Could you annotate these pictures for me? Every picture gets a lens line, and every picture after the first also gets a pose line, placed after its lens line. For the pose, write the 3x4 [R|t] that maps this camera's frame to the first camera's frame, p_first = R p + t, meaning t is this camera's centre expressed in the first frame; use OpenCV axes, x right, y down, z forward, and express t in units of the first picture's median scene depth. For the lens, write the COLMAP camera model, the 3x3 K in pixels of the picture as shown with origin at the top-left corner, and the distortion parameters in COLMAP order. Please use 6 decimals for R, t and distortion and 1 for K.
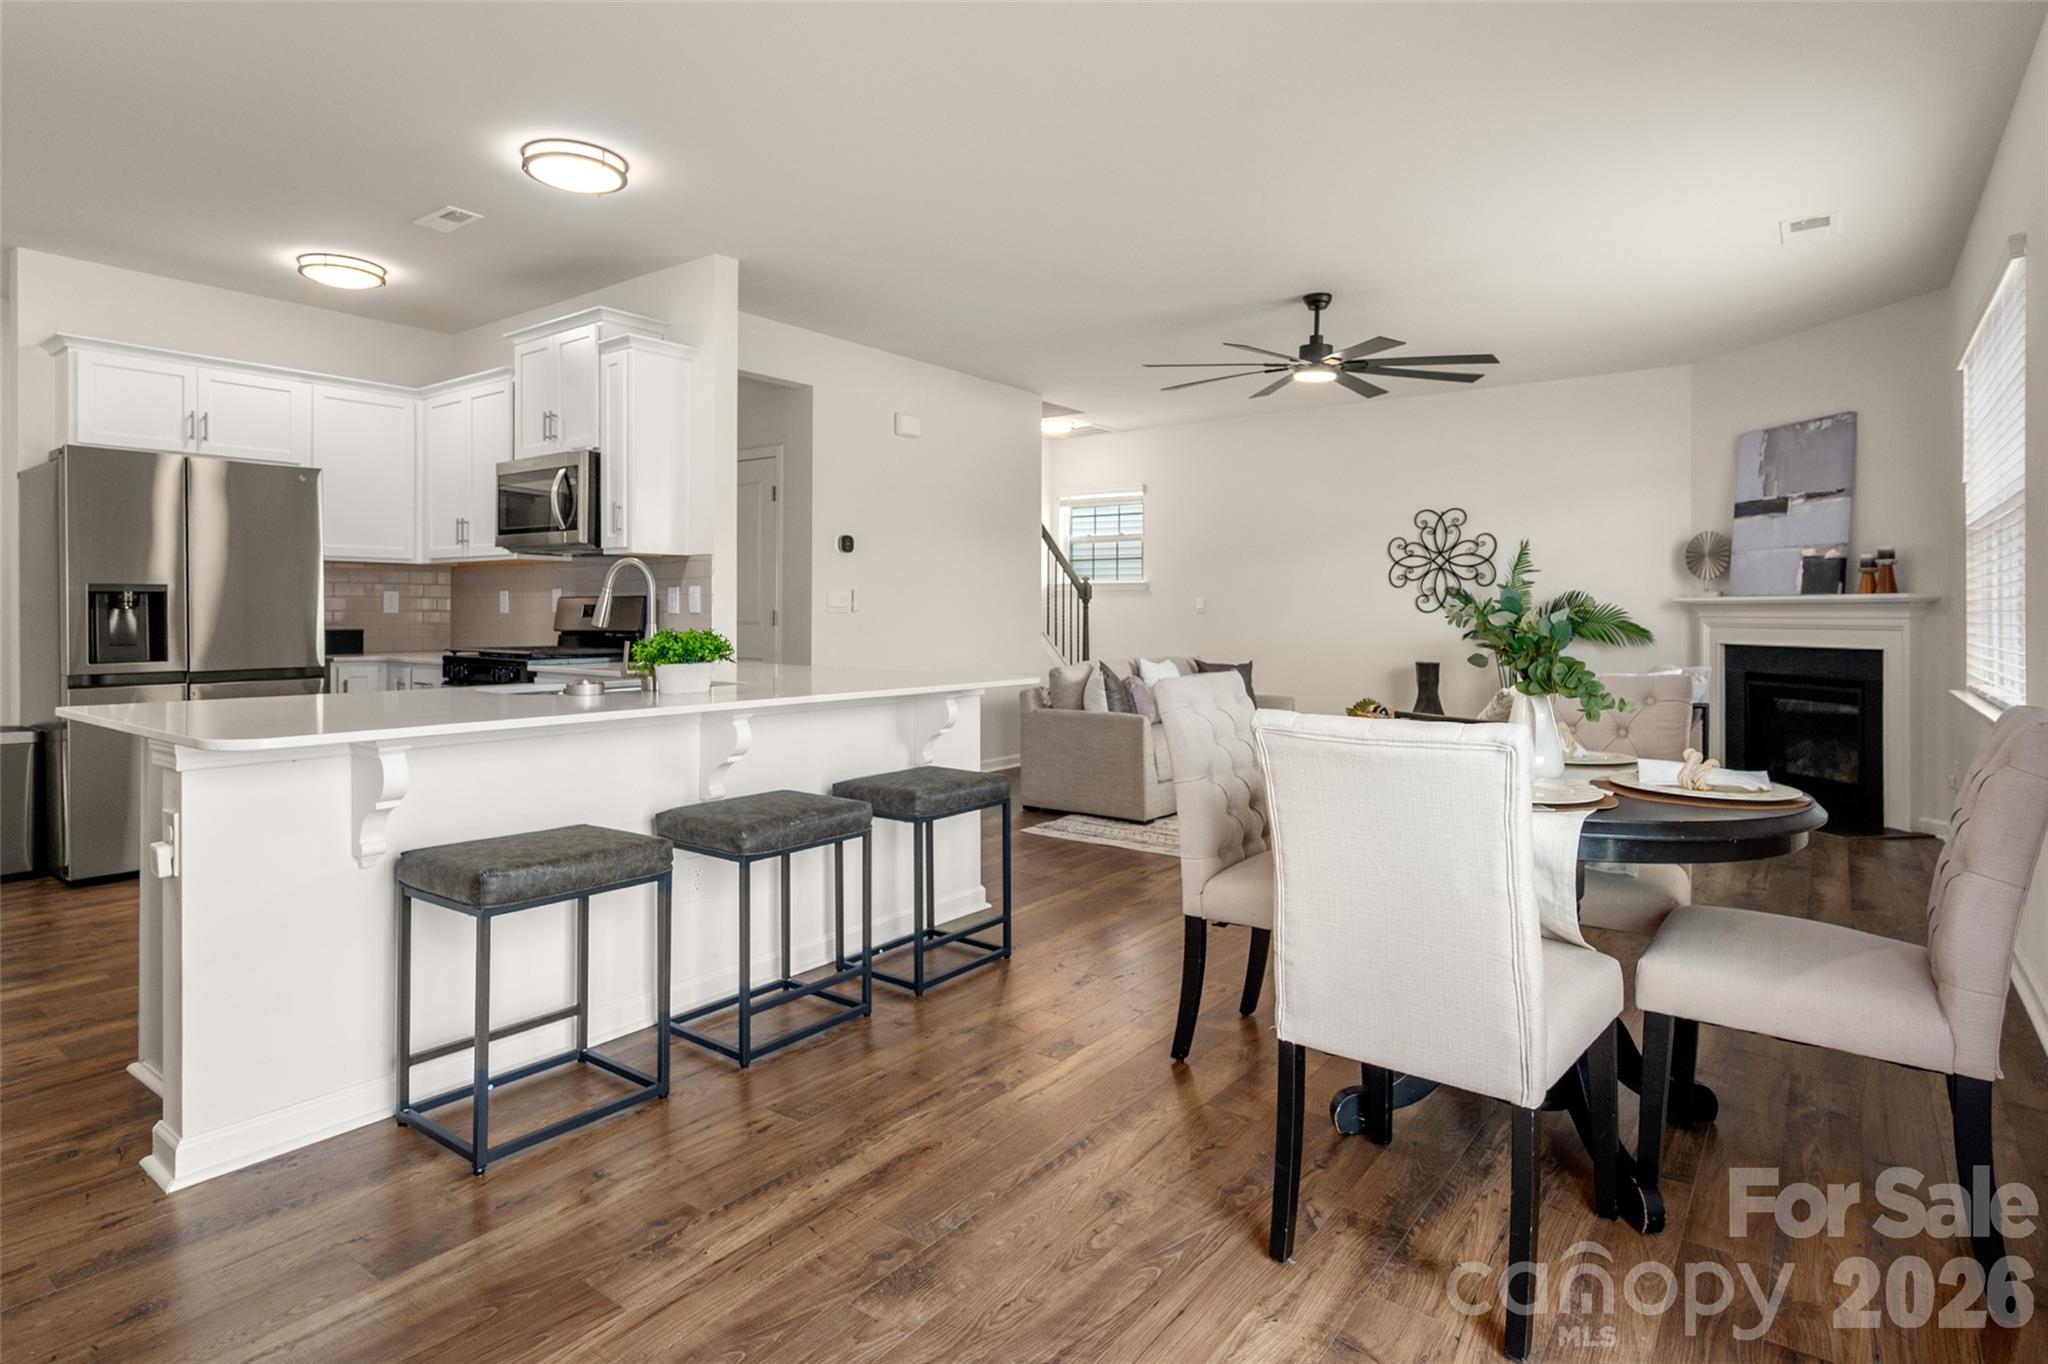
lens RADIAL K [[1087.8, 0, 1048.1], [0, 1087.8, 612.9], [0, 0, 1]] dist [0.006876, -0.003321]
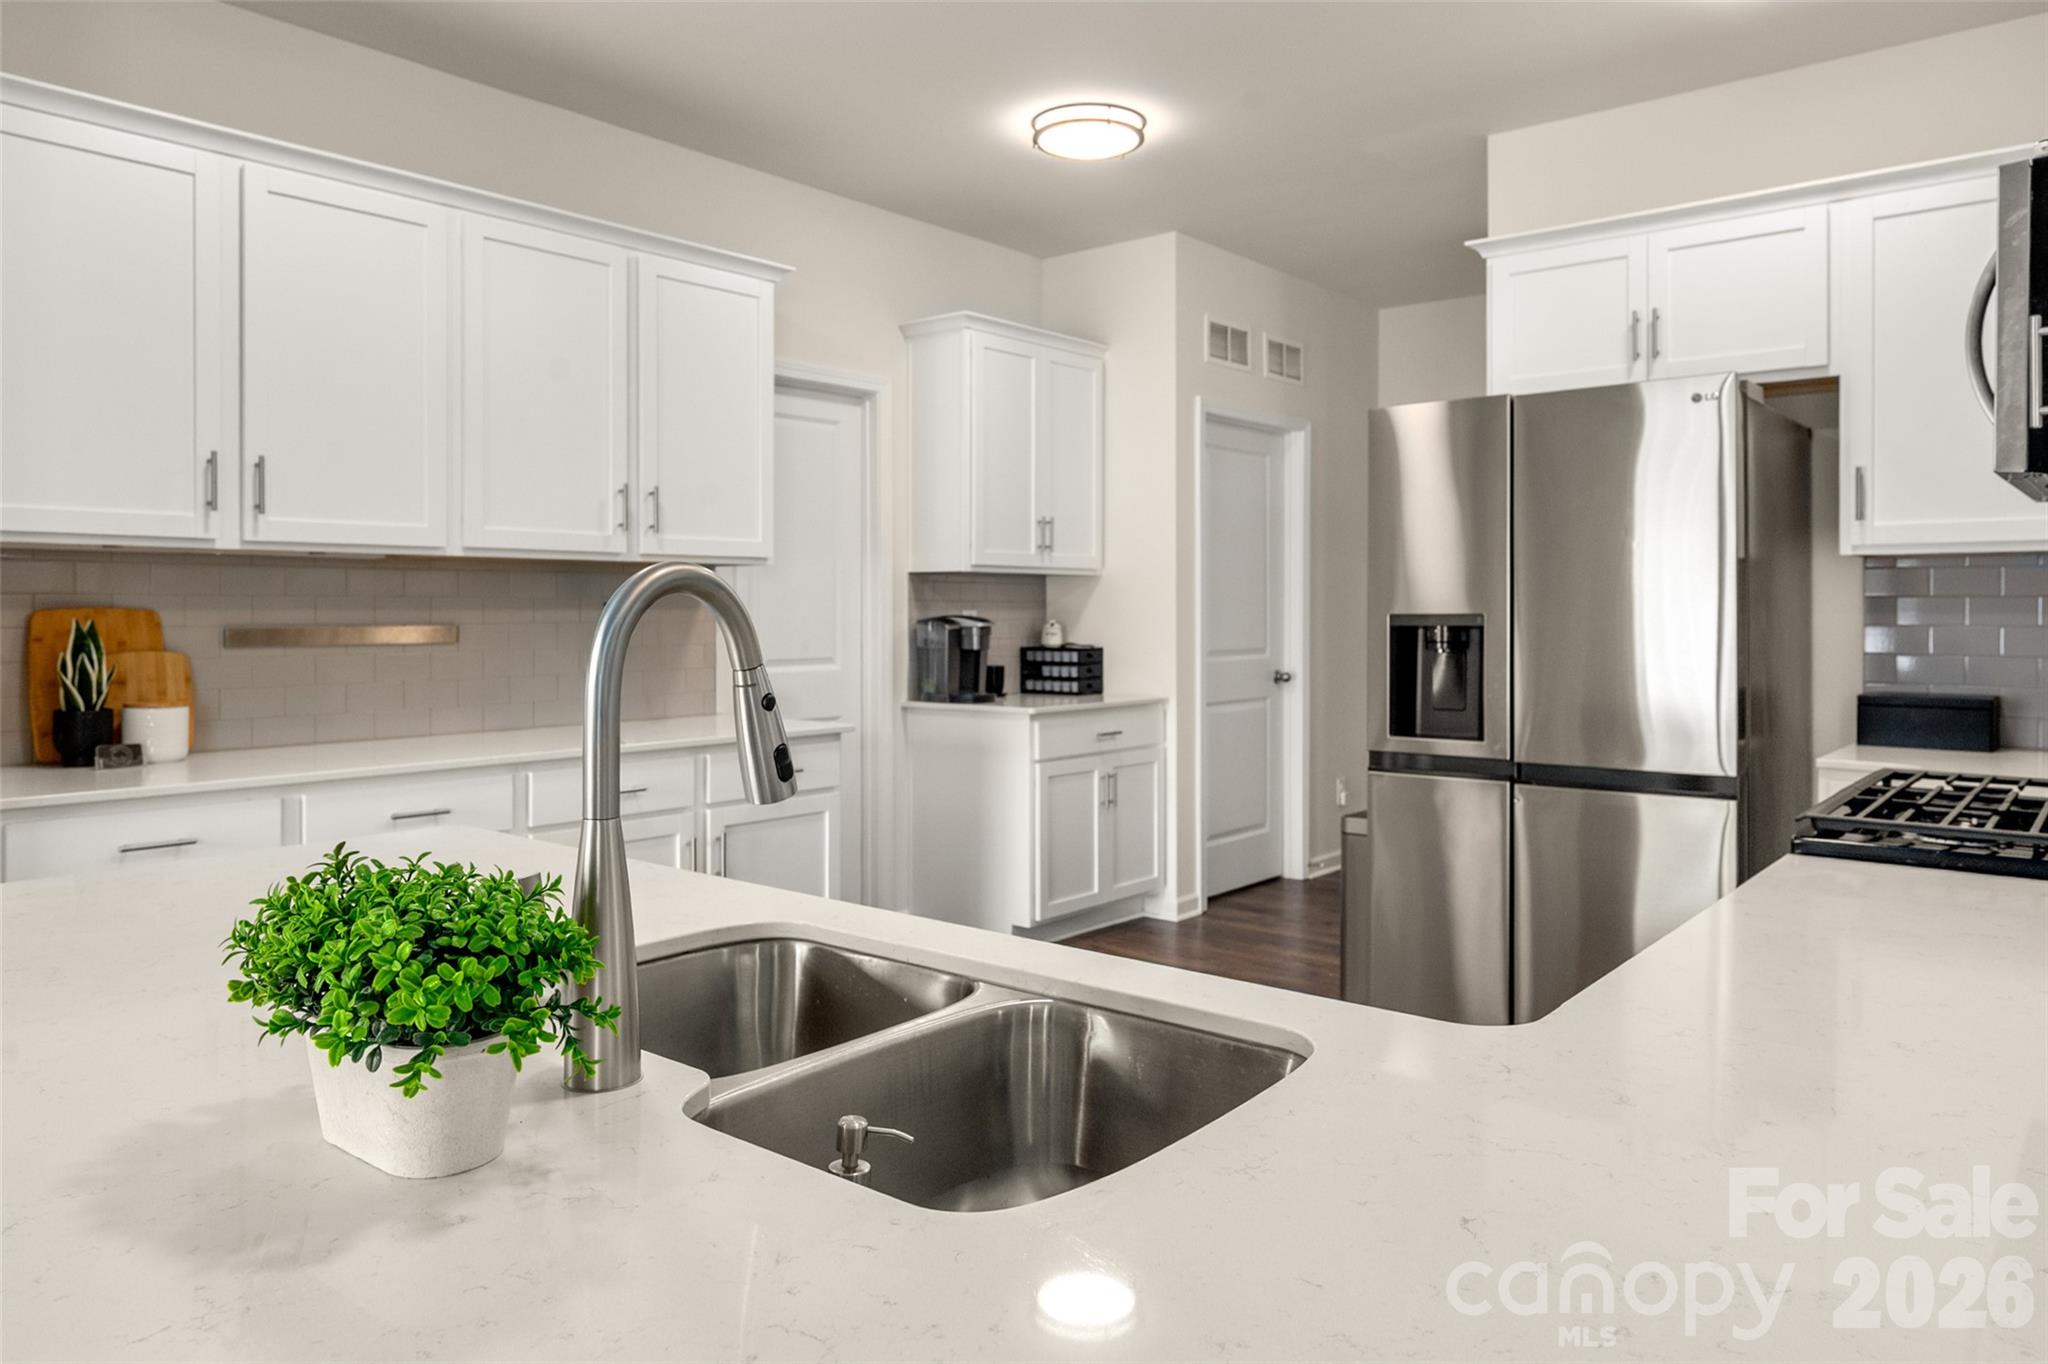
lens RADIAL K [[1378.5, 0, 1026.9], [0, 1378.5, 614.5], [0, 0, 1]] dist [-0.005122, 0.003255]
pose [[-0.068922, 0.002006, -0.997620, -0.021435], [-0.001255, 0.999997, 0.002097, -0.020265], [0.997621, 0.001396, -0.068919, 0.611528]]
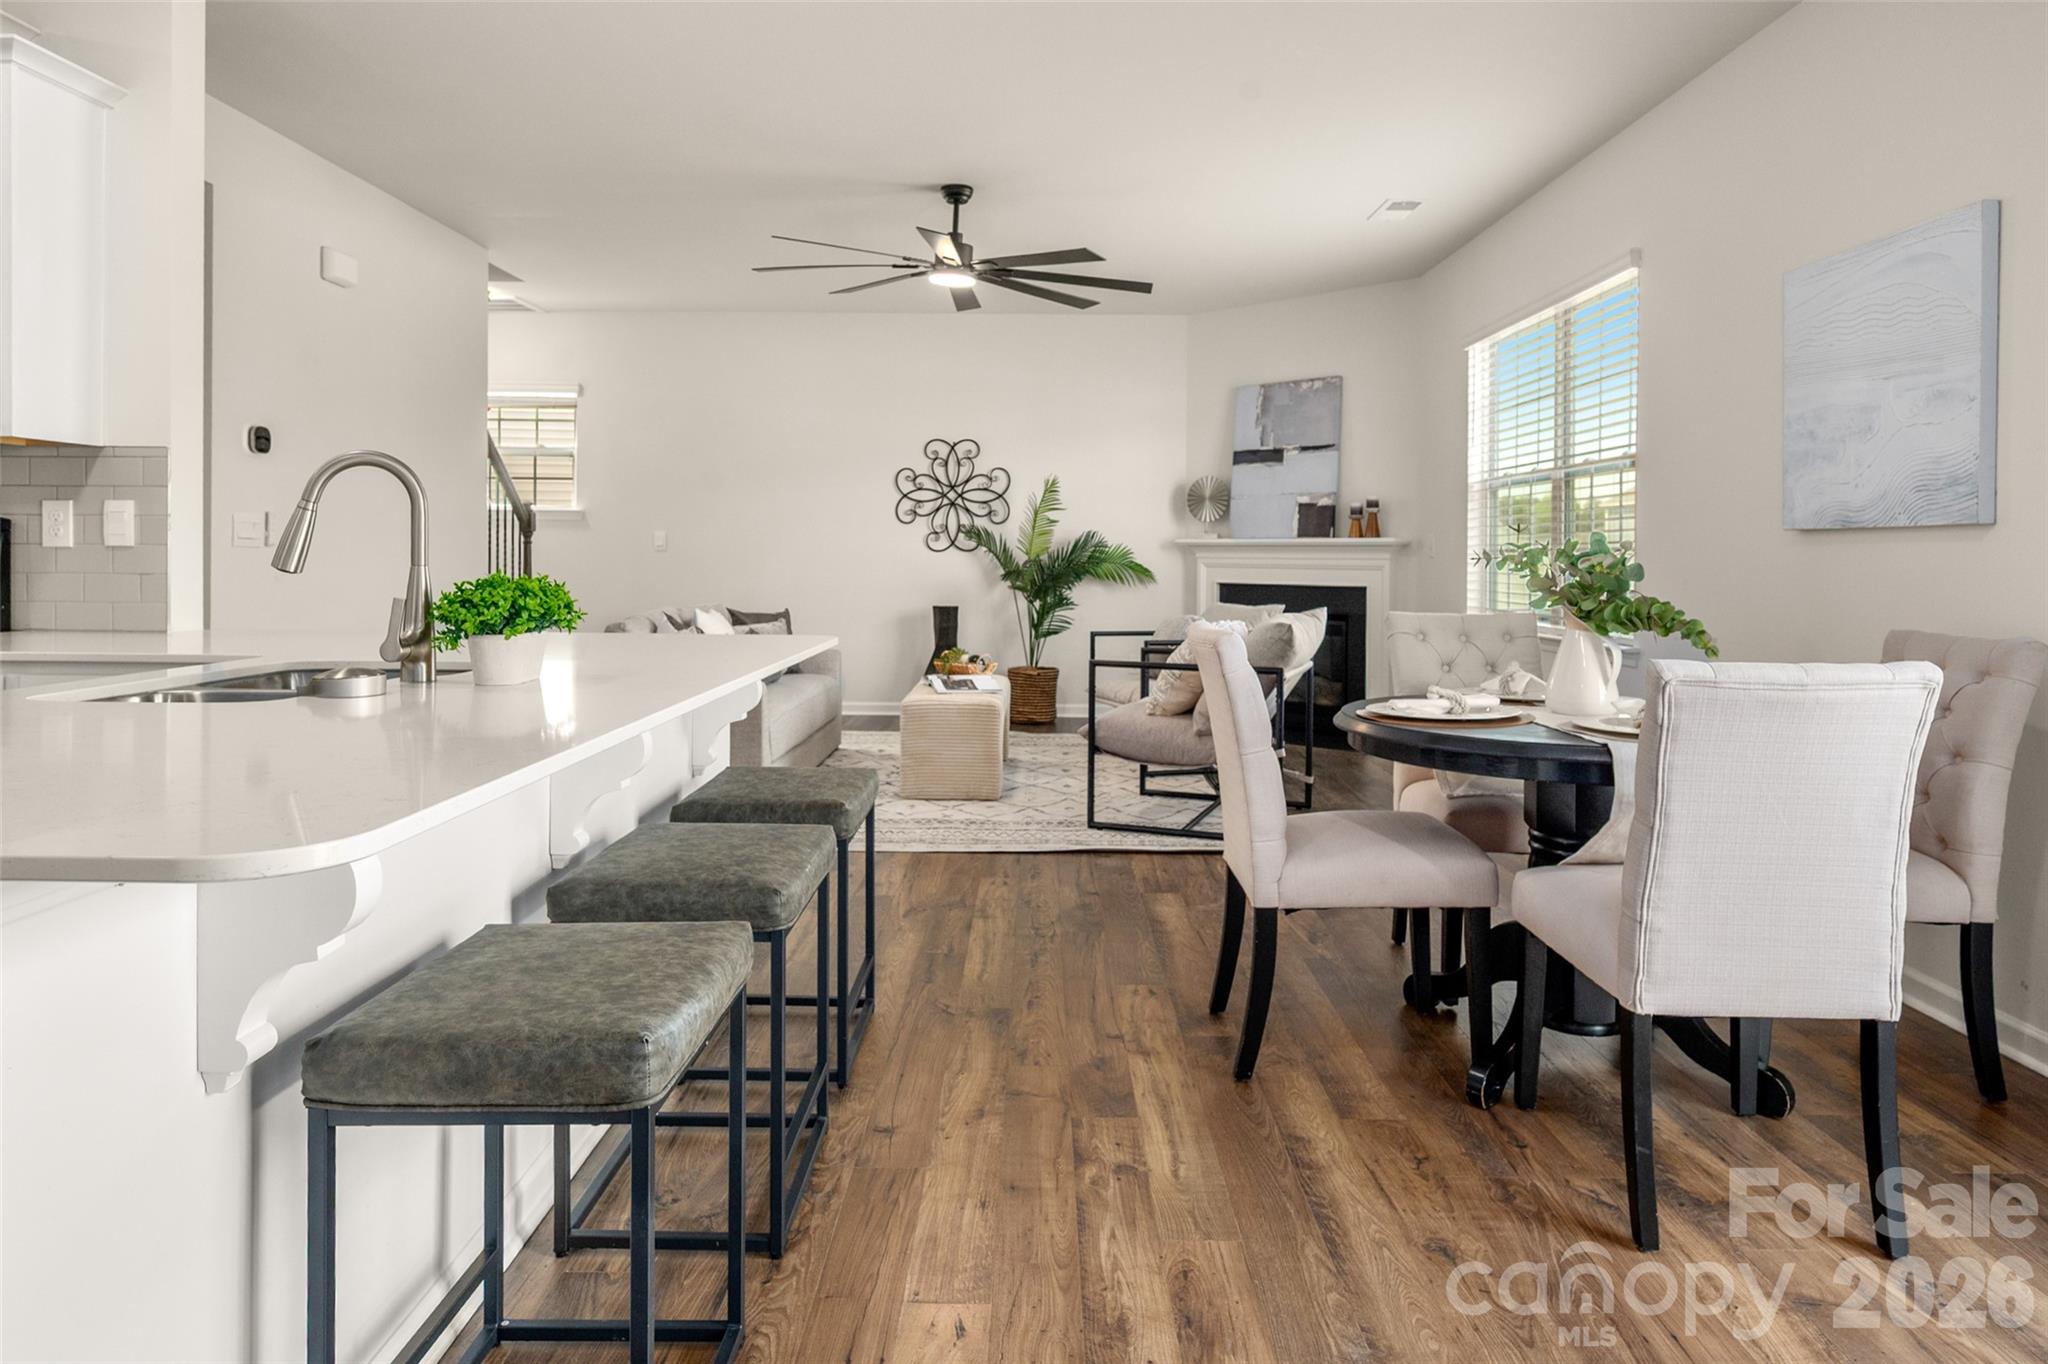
lens RADIAL K [[1234.1, 0, 1043.4], [0, 1234.1, 570.0], [0, 0, 1]] dist [-0.002001, -0.000218]
pose [[0.807257, -0.003050, 0.590192, -0.254316], [-0.006058, 0.999891, 0.013452, 0.000820], [-0.590169, -0.014435, 0.807151, 0.143457]]
